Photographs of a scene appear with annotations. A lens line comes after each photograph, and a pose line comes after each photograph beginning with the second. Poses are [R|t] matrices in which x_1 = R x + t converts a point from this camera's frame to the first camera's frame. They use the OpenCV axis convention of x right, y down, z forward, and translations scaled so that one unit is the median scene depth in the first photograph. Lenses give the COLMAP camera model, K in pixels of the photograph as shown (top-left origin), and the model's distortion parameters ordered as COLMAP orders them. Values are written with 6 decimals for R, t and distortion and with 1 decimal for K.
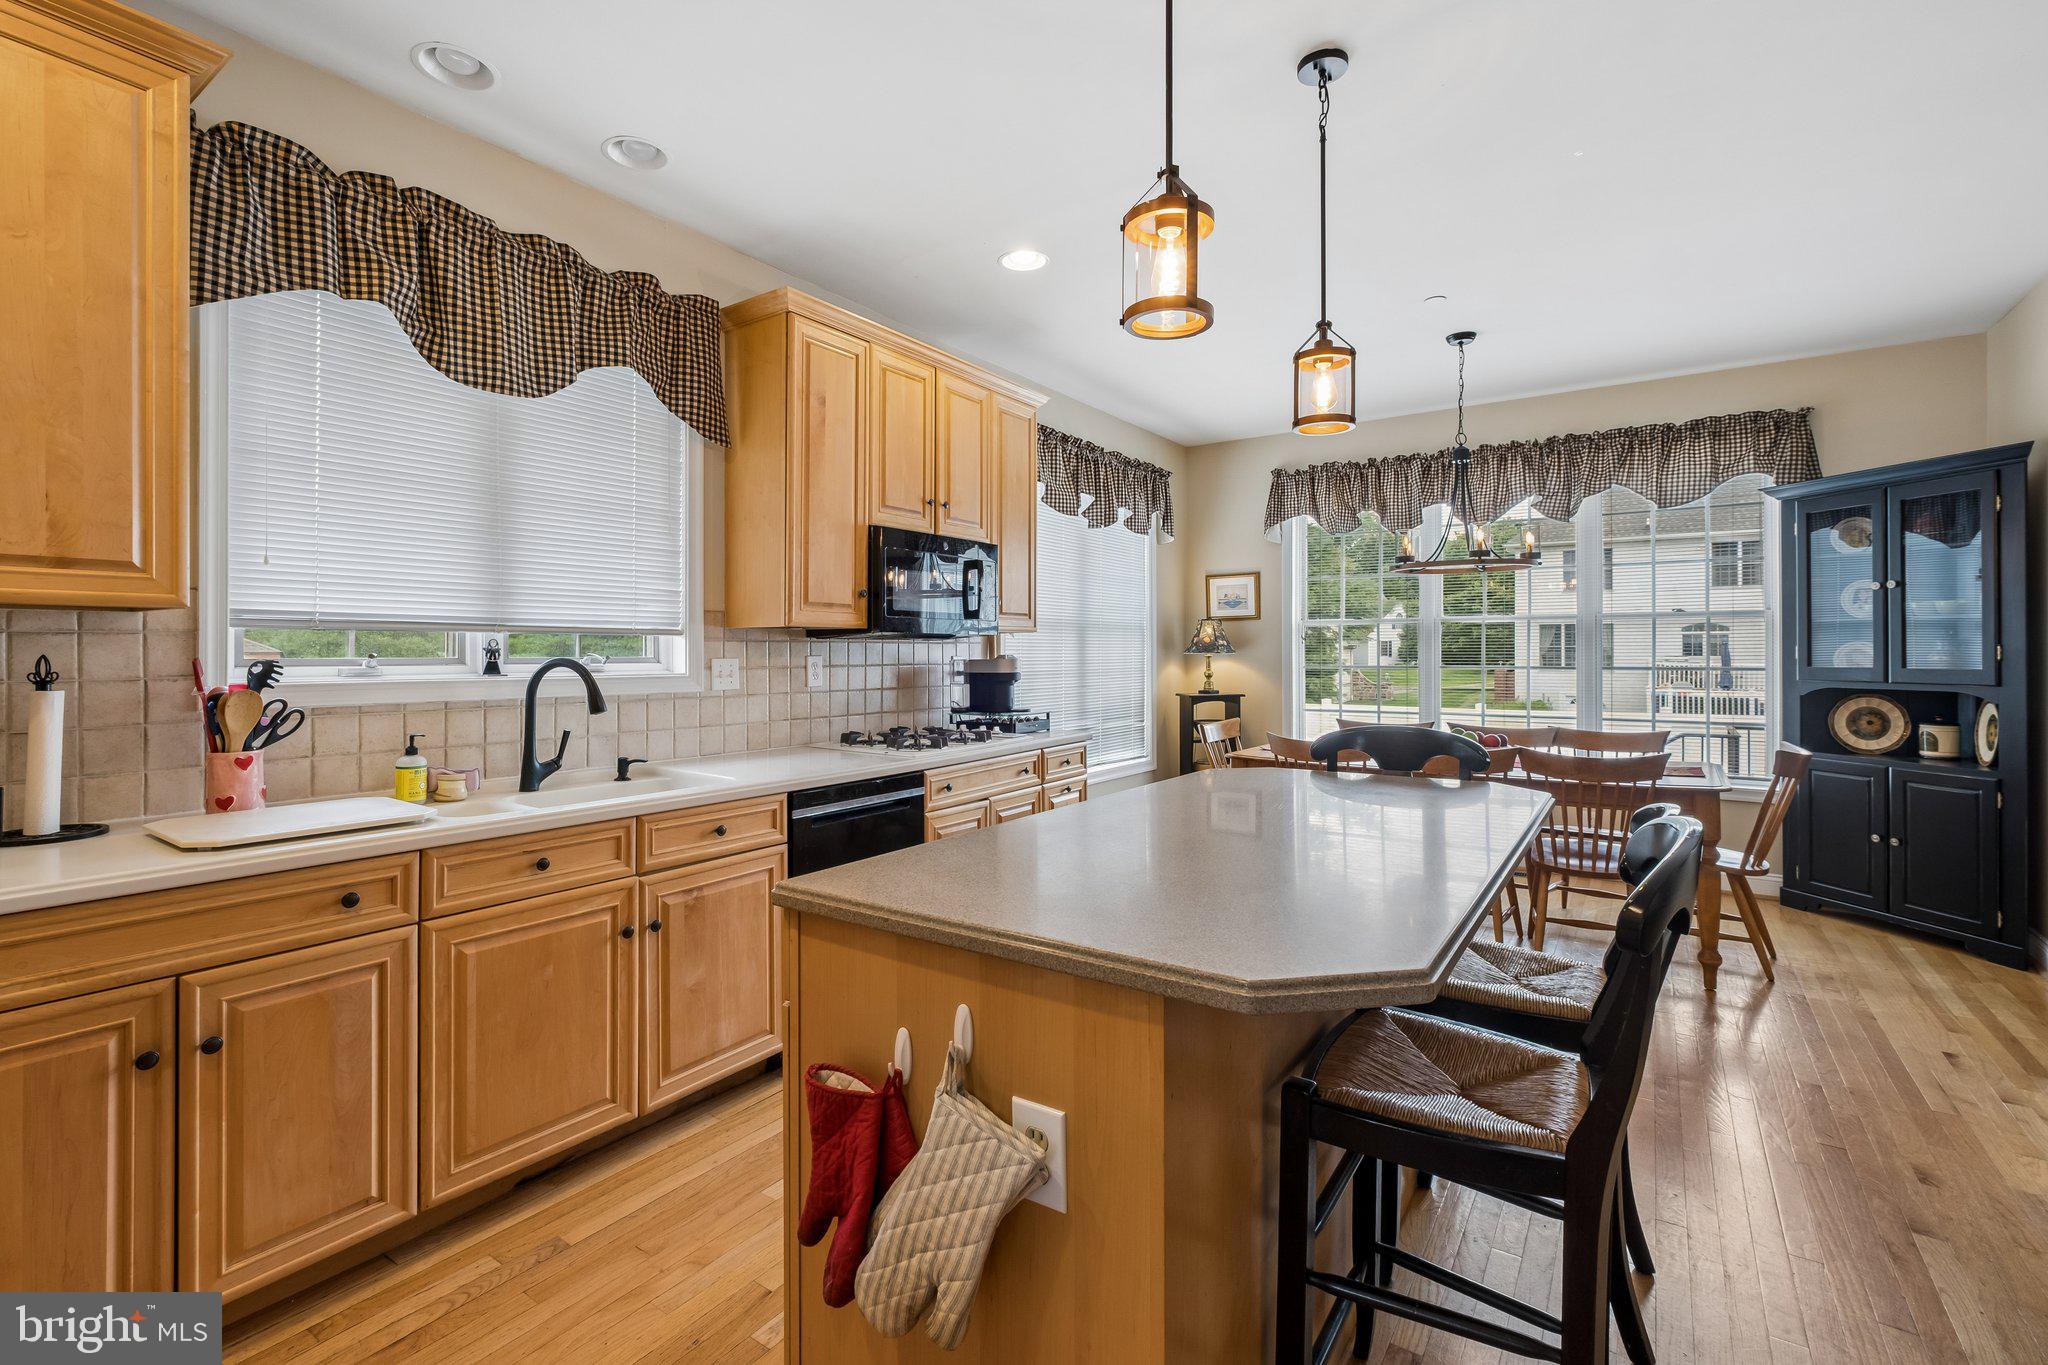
lens RADIAL K [[916.9, 0, 1000.9], [0, 916.9, 648.1], [0, 0, 1]] dist [-0.003884, -0.000240]
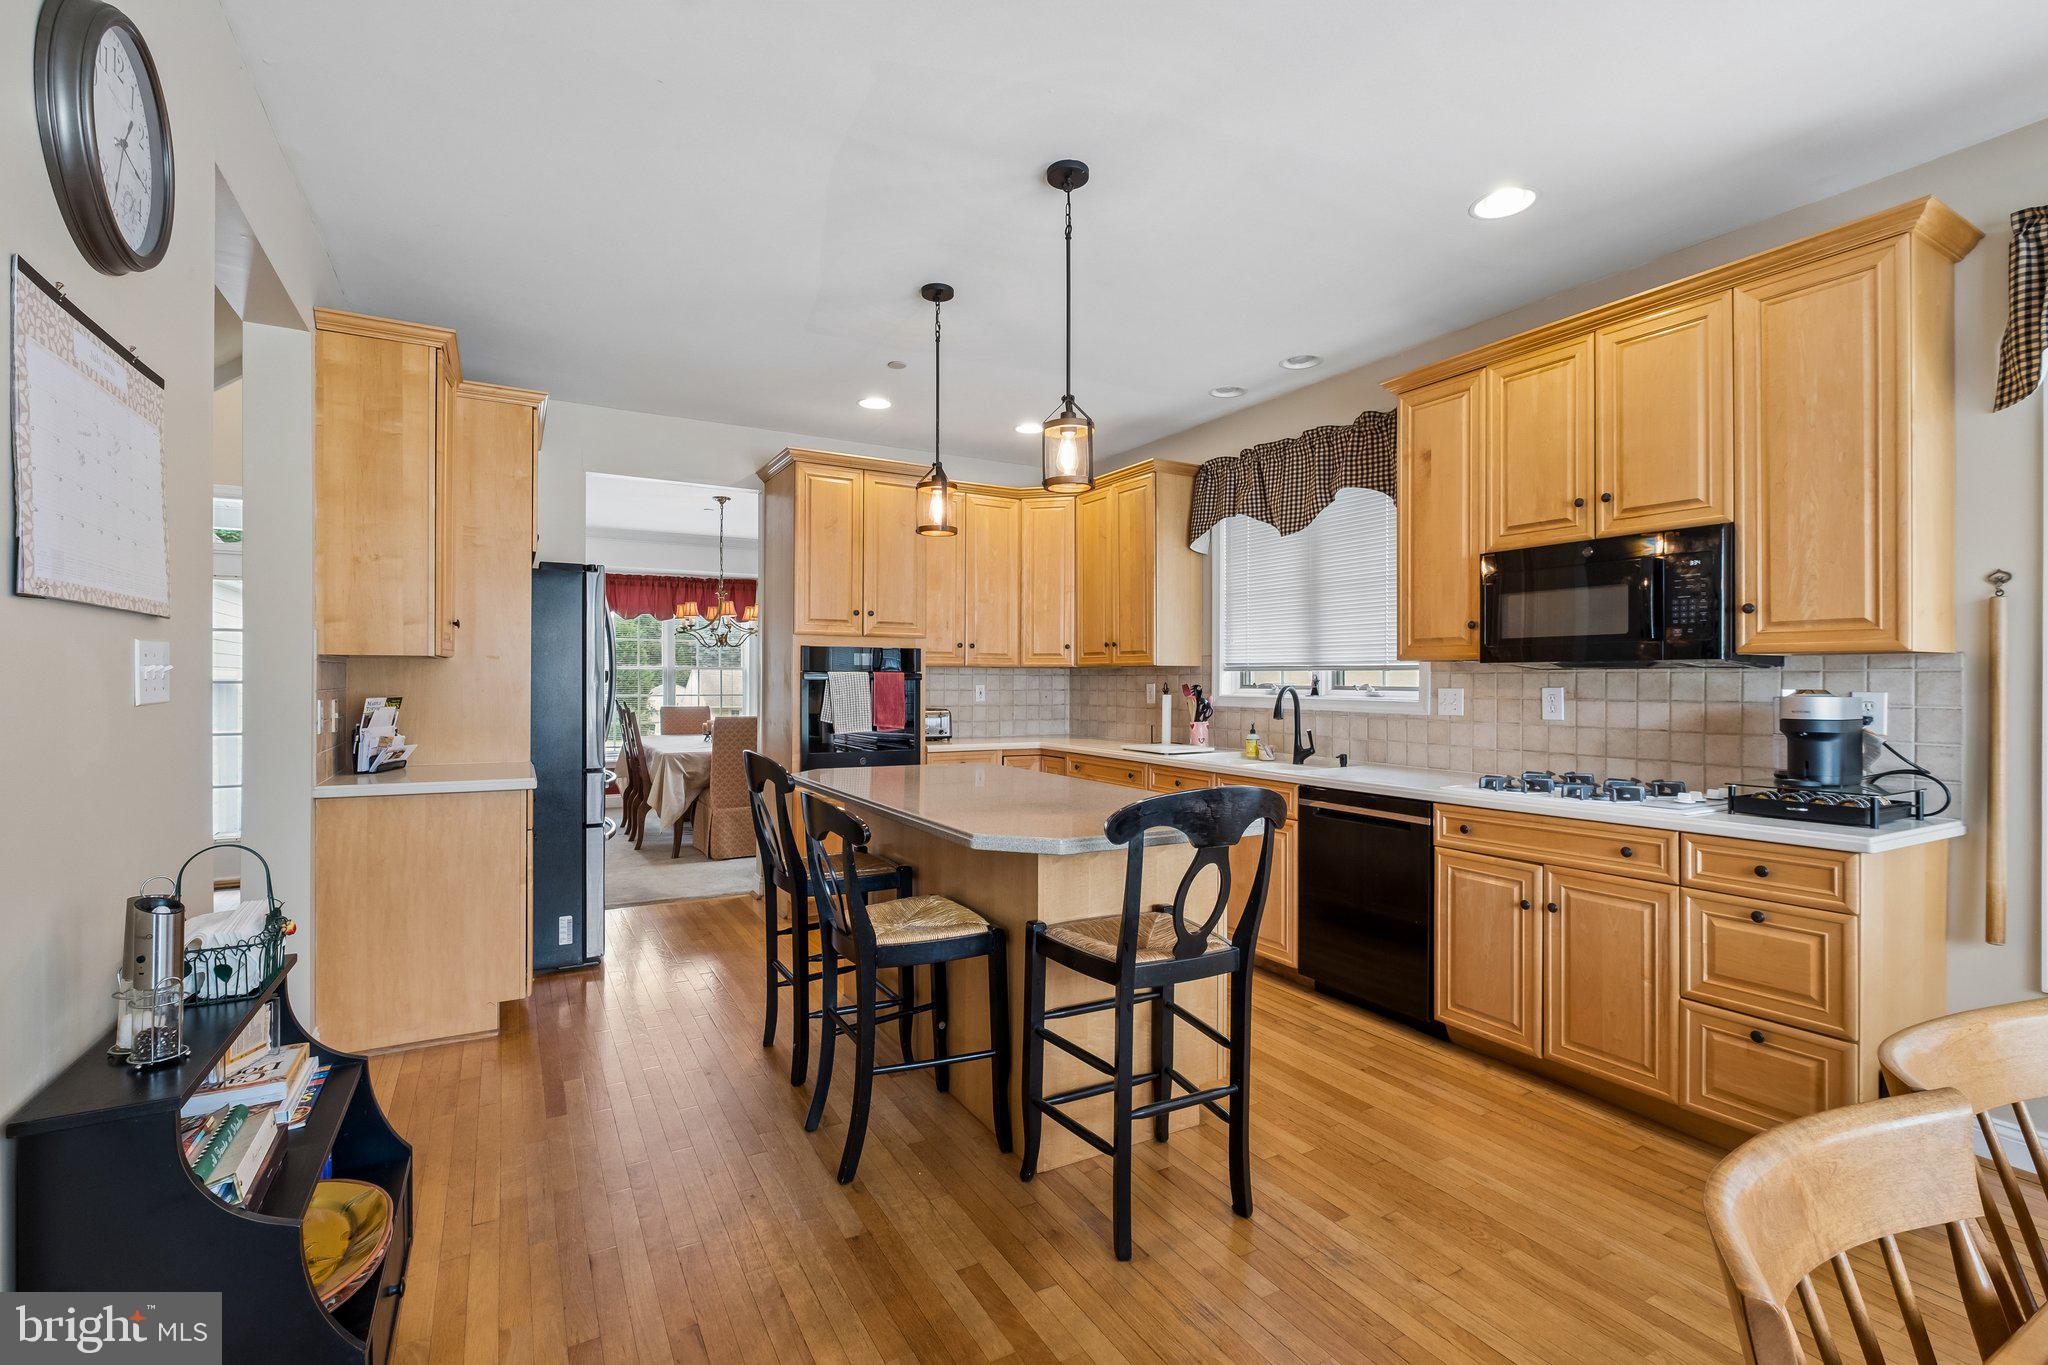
lens RADIAL K [[898.9, 0, 1009.7], [0, 898.9, 682.0], [0, 0, 1]] dist [-0.002338, -0.000570]
pose [[-0.431997, 0.001170, -0.901874, 0.779954], [0.000107, 0.999999, 0.001247, 0.001477], [0.901875, 0.000443, -0.431997, 0.792345]]
